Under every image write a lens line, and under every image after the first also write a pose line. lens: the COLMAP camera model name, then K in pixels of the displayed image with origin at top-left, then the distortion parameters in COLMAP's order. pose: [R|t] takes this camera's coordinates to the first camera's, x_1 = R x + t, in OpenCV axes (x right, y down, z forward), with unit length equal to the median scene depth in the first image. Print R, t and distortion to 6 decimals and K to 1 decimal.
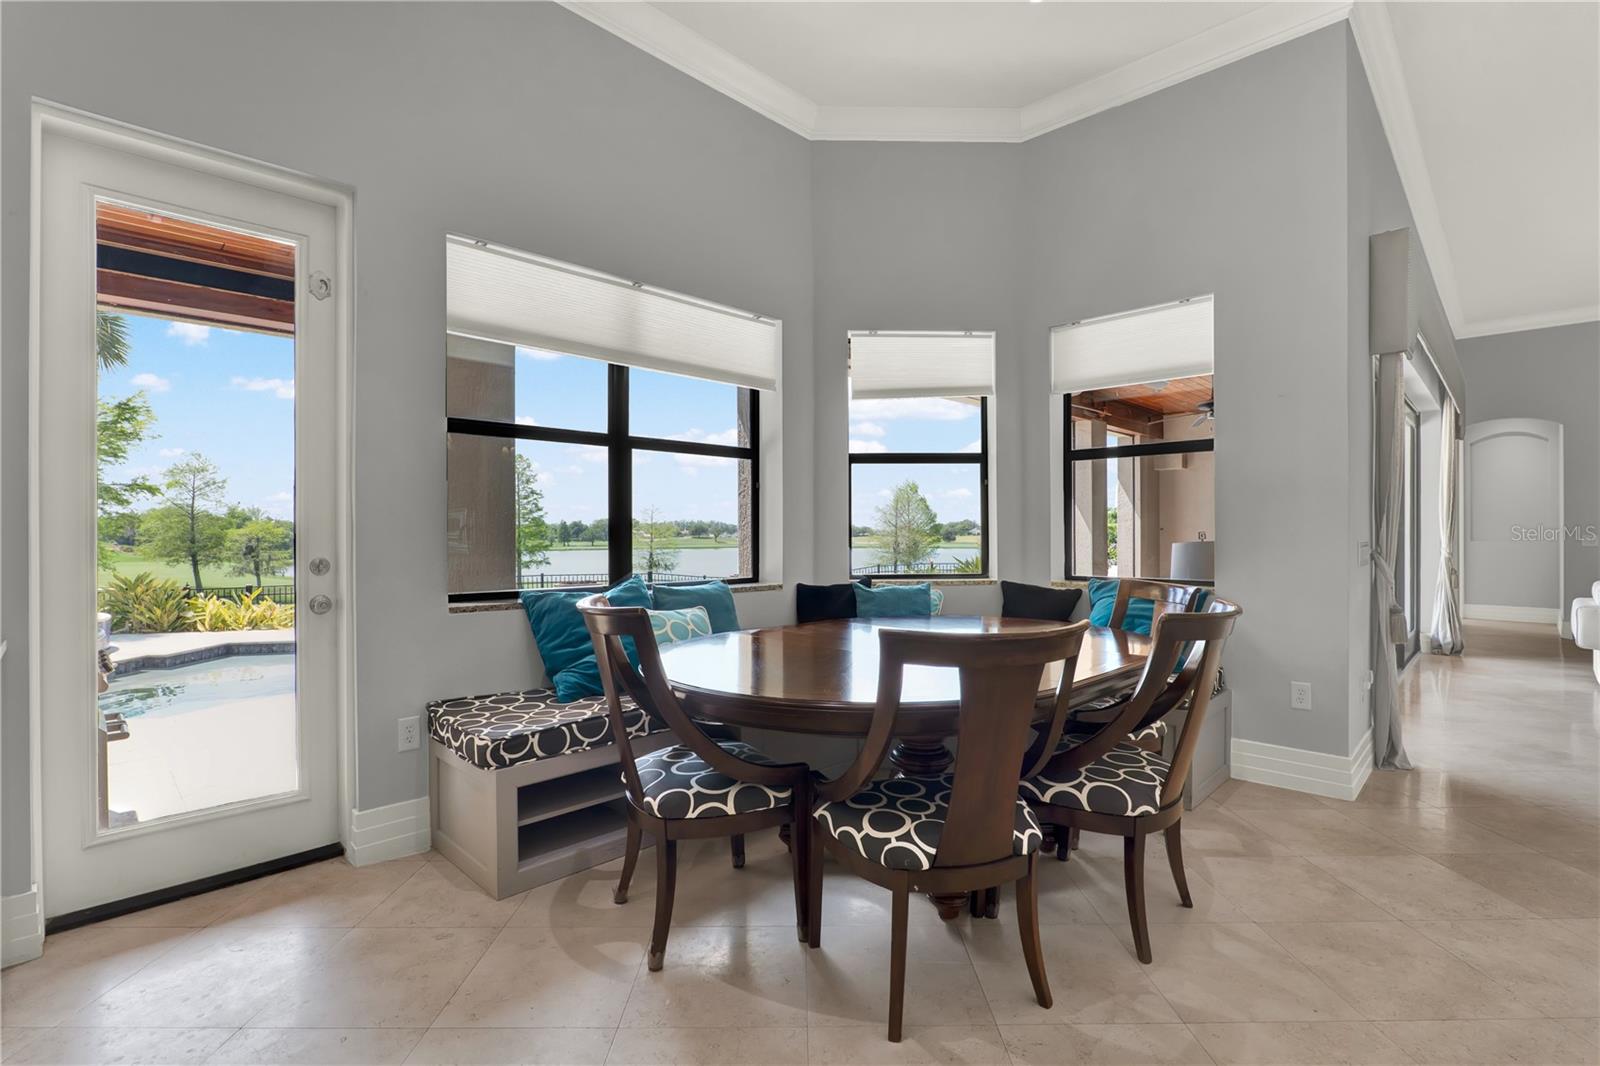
lens RADIAL K [[739.9, 0, 808.5], [0, 739.9, 533.7], [0, 0, 1]] dist [-0.029041, -0.000137]
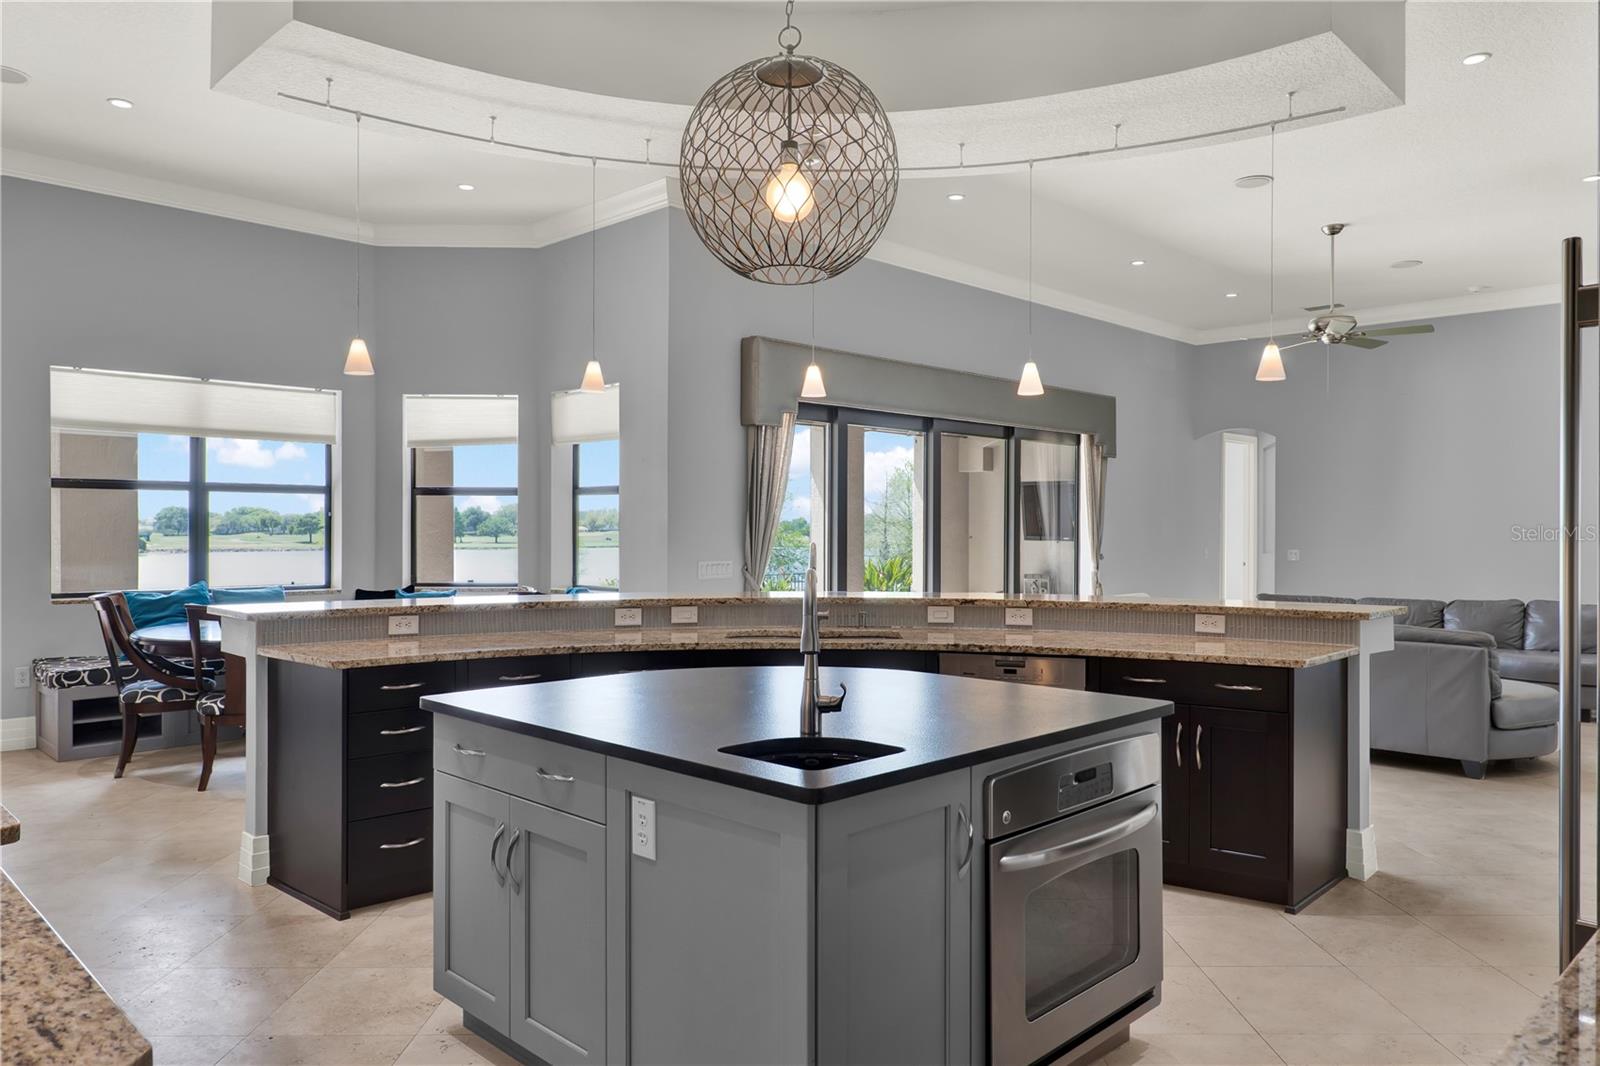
lens RADIAL K [[1085.1, 0, 800.9], [0, 1085.1, 535.4], [0, 0, 1]] dist [0.006112, 0.003905]
pose [[0.999823, 0.007050, -0.017459, 0.341148], [-0.006911, 0.999944, 0.008012, -0.020997], [0.017514, -0.007890, 0.999815, -0.387652]]
